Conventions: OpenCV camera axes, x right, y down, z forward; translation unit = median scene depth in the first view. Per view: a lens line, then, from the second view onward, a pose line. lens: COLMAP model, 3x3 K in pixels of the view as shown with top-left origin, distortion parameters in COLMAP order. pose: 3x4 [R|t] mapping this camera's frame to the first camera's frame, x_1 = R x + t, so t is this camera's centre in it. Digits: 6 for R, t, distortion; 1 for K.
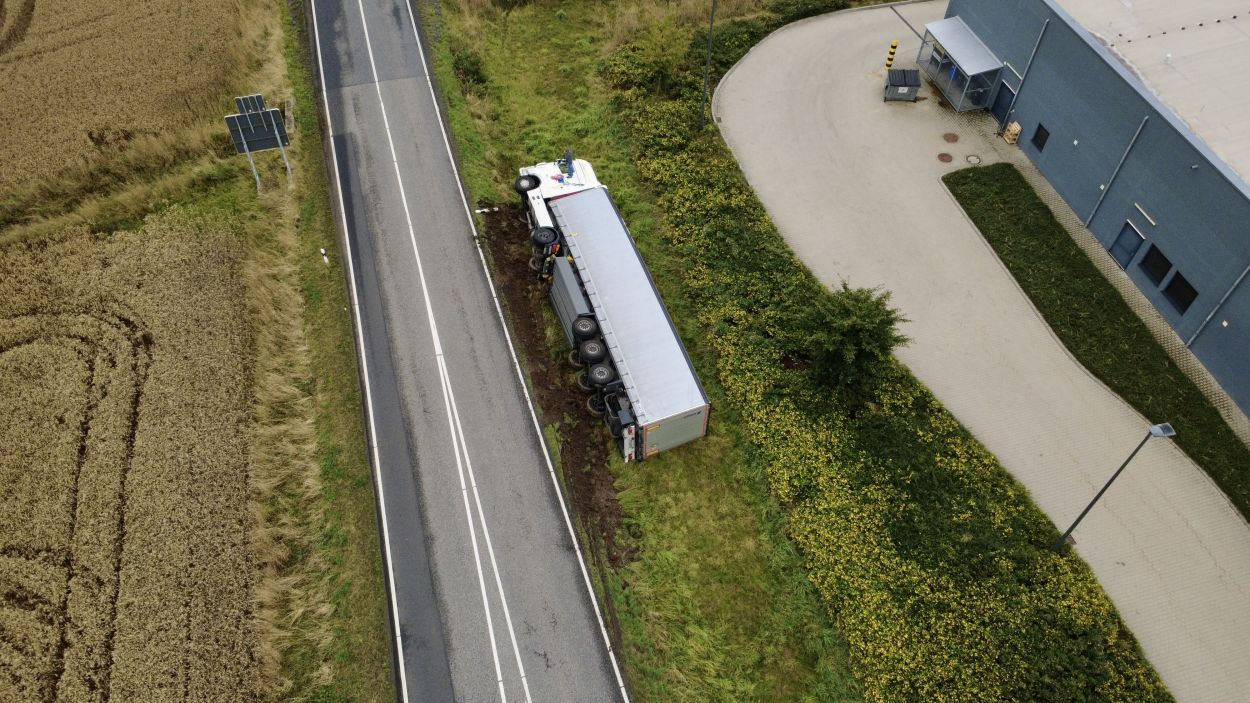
lens RADIAL K [[913.3, 0, 625.0], [0, 913.3, 351.5], [0, 0, 1]] dist [0.001606, -0.003474]
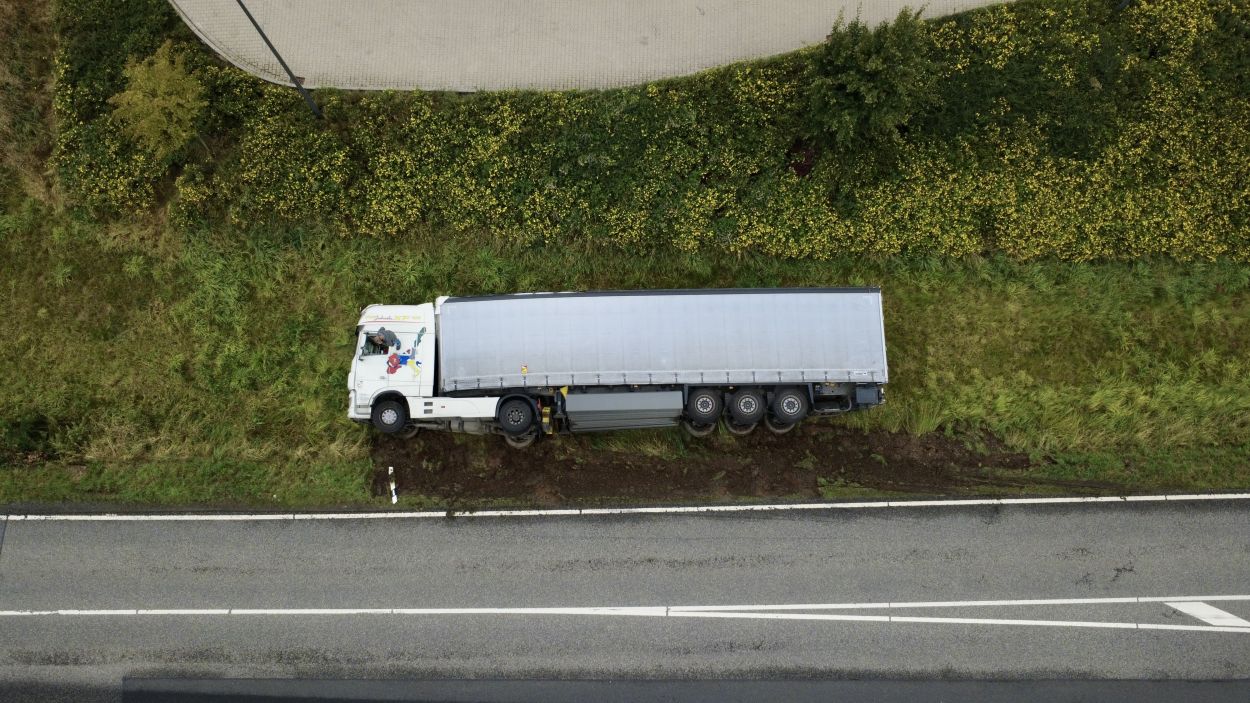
lens RADIAL K [[913.3, 0, 625.0], [0, 913.3, 351.5], [0, 0, 1]] dist [0.001606, -0.003474]
pose [[0.292841, -0.941830, 0.164924, -0.136835], [0.744399, 0.332821, 0.578878, -0.486479], [-0.600095, -0.046750, 0.798562, 0.454576]]
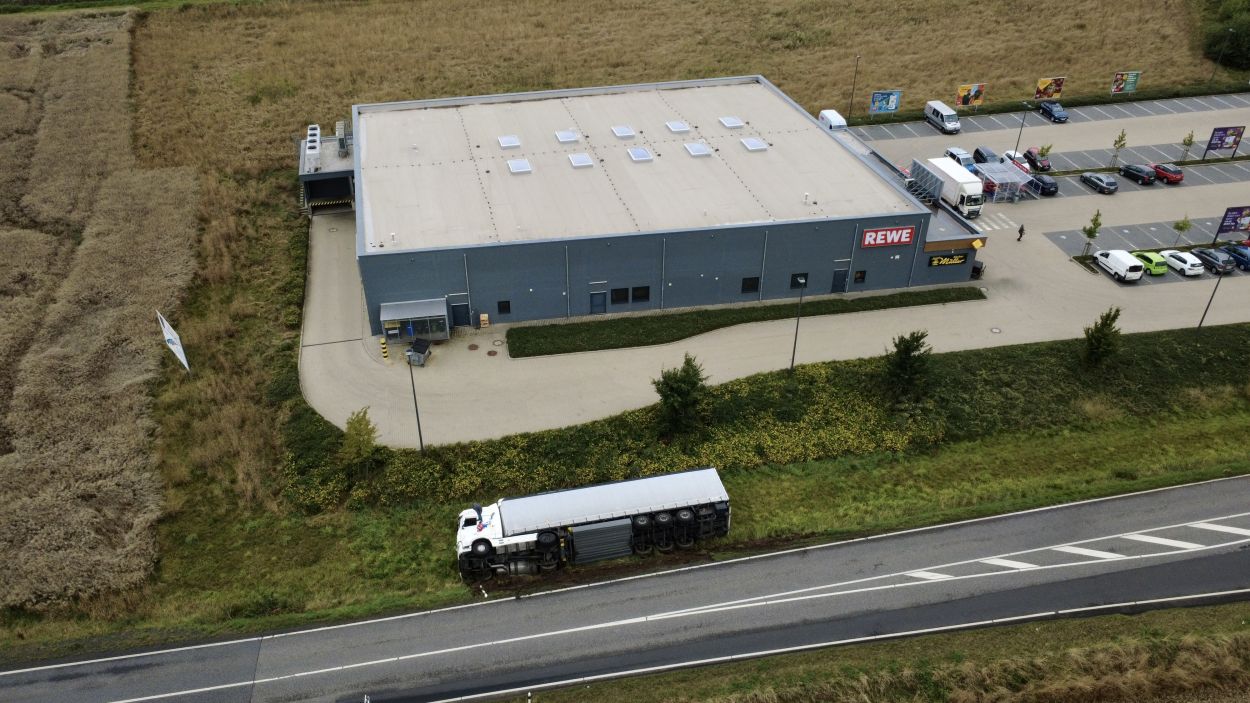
lens RADIAL K [[913.3, 0, 625.0], [0, 913.3, 351.5], [0, 0, 1]] dist [0.001606, -0.003474]
pose [[0.093381, -0.569364, 0.816765, -1.009331], [0.775041, 0.556516, 0.299335, -0.592552], [-0.624973, 0.605074, 0.493248, 0.164870]]
